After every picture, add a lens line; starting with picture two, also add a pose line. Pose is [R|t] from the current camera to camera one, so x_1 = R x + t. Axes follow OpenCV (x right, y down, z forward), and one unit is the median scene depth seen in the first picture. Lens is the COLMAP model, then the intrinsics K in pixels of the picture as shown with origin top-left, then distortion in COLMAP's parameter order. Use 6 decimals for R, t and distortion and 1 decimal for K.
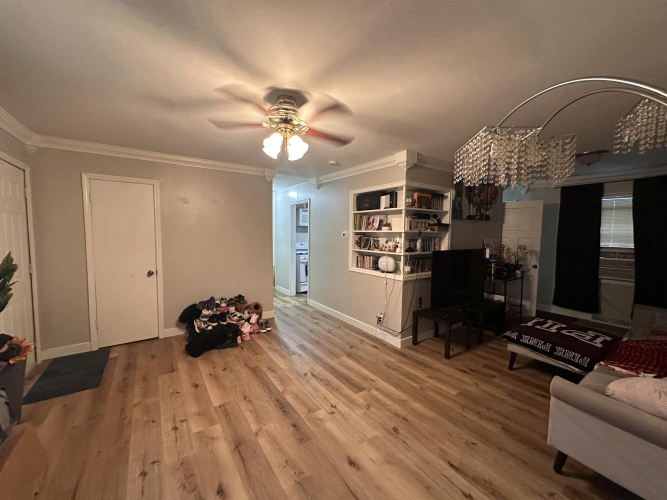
lens RADIAL K [[265.1, 0, 333.1], [0, 265.1, 250.0], [0, 0, 1]] dist [0.000851, -0.000436]
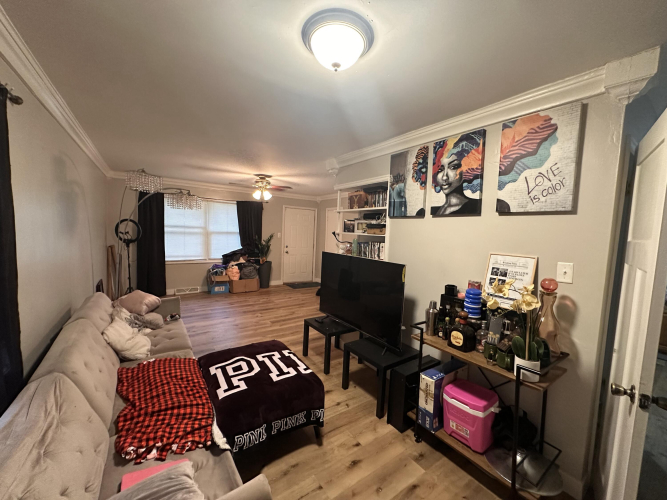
lens RADIAL K [[265.1, 0, 336.0], [0, 265.1, 252.0], [0, 0, 1]] dist [0.000851, -0.000436]
pose [[0.009050, 0.070683, -0.997458, 1.677220], [-0.108529, 0.991676, 0.069289, -0.085342], [0.994052, 0.107626, 0.016646, 1.242234]]
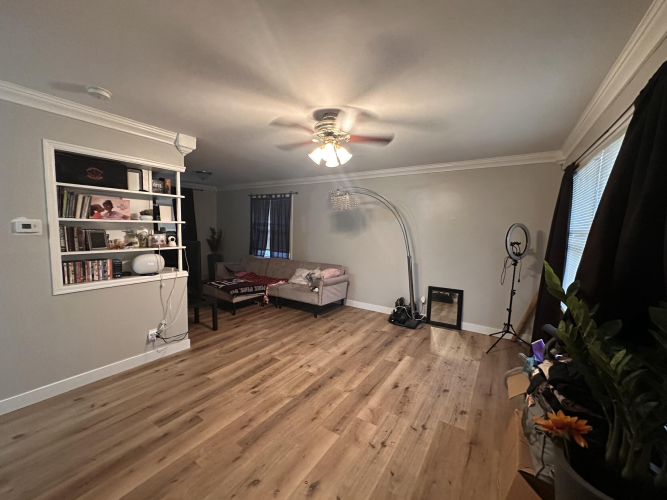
lens RADIAL K [[265.1, 0, 334.1], [0, 265.1, 249.3], [0, 0, 1]] dist [0.000851, -0.000436]
pose [[-0.370290, -0.094517, 0.924095, -0.974750], [0.035992, 0.992603, 0.115946, -0.082177], [-0.928218, 0.076193, -0.364150, 1.067513]]
